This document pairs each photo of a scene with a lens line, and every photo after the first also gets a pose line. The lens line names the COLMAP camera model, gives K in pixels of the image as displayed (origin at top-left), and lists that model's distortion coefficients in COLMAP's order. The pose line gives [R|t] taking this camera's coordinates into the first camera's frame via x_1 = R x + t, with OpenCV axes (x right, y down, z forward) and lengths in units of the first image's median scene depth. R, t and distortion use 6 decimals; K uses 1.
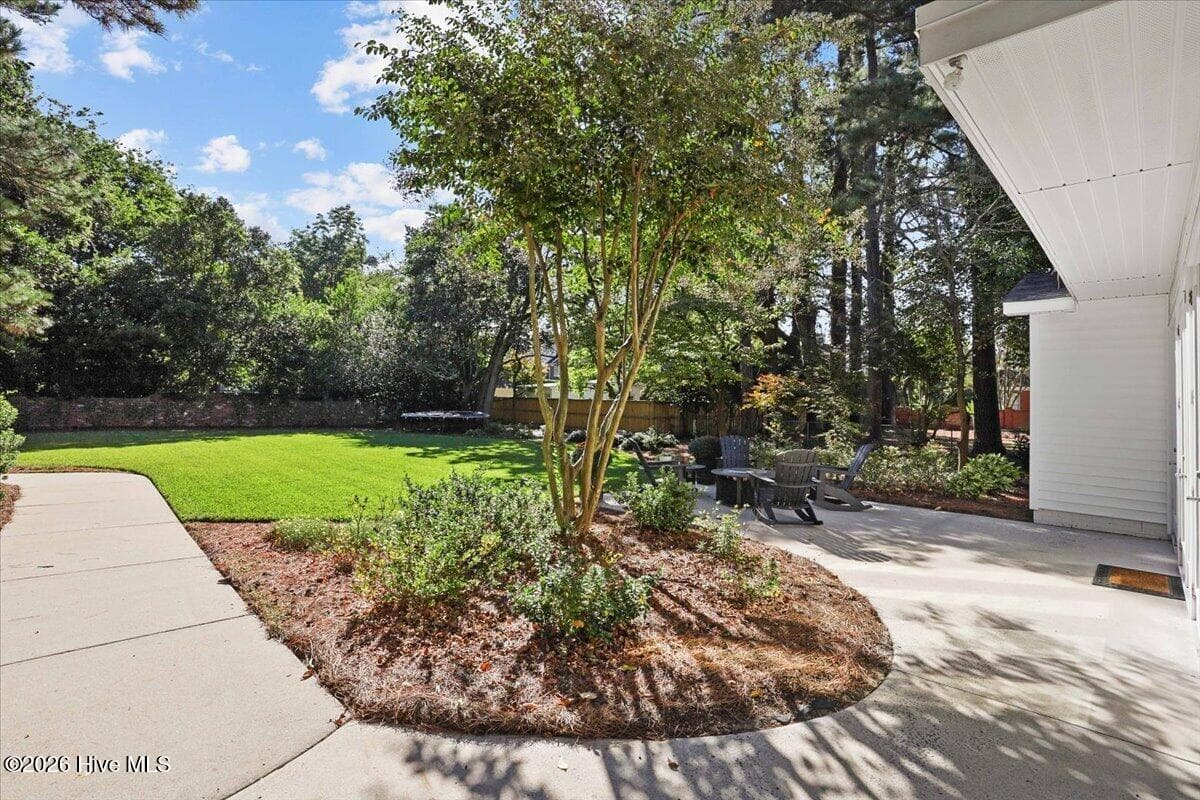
lens RADIAL K [[570.9, 0, 600.0], [0, 570.9, 387.9], [0, 0, 1]] dist [-0.028526, -0.000158]
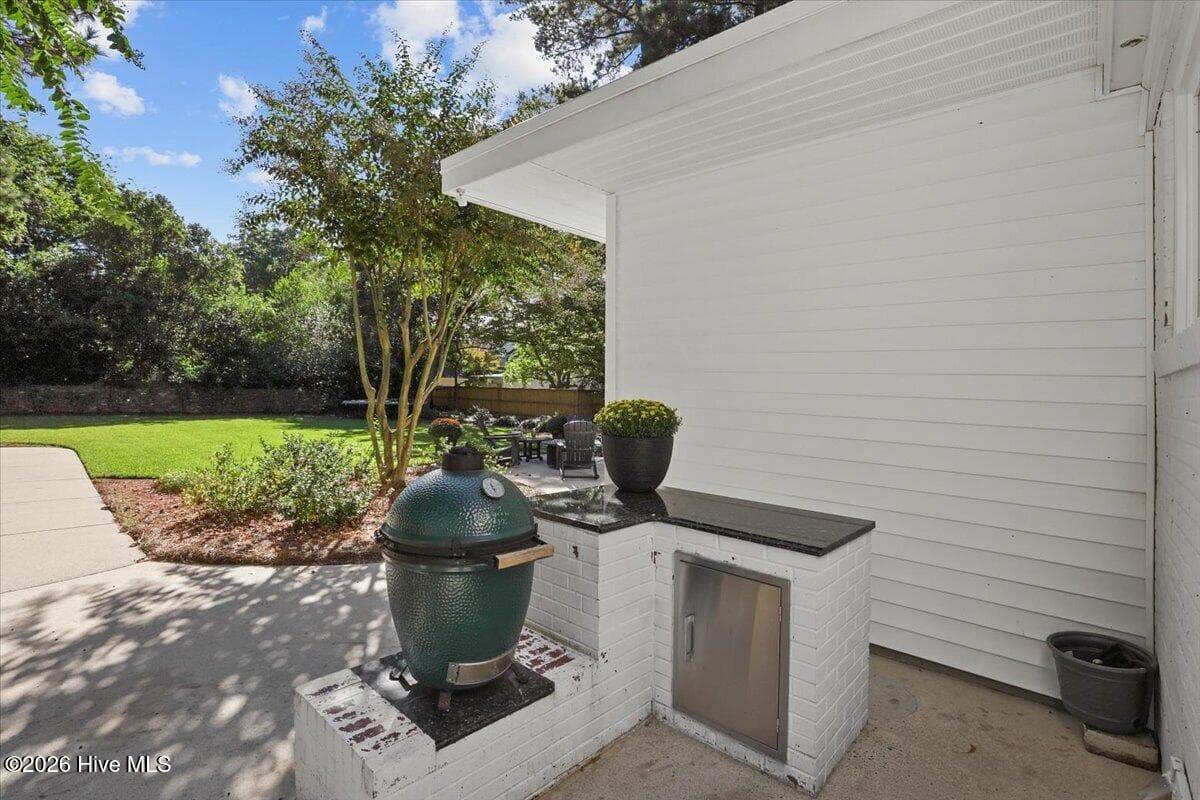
lens RADIAL K [[550.8, 0, 600.0], [0, 550.8, 400.0], [0, 0, 1]] dist [-0.016364, 0.000294]
pose [[0.998249, 0.002202, 0.059111, 0.091861], [-0.004461, 0.999263, 0.038126, 0.002196], [-0.058983, -0.038323, 0.997523, -0.080096]]
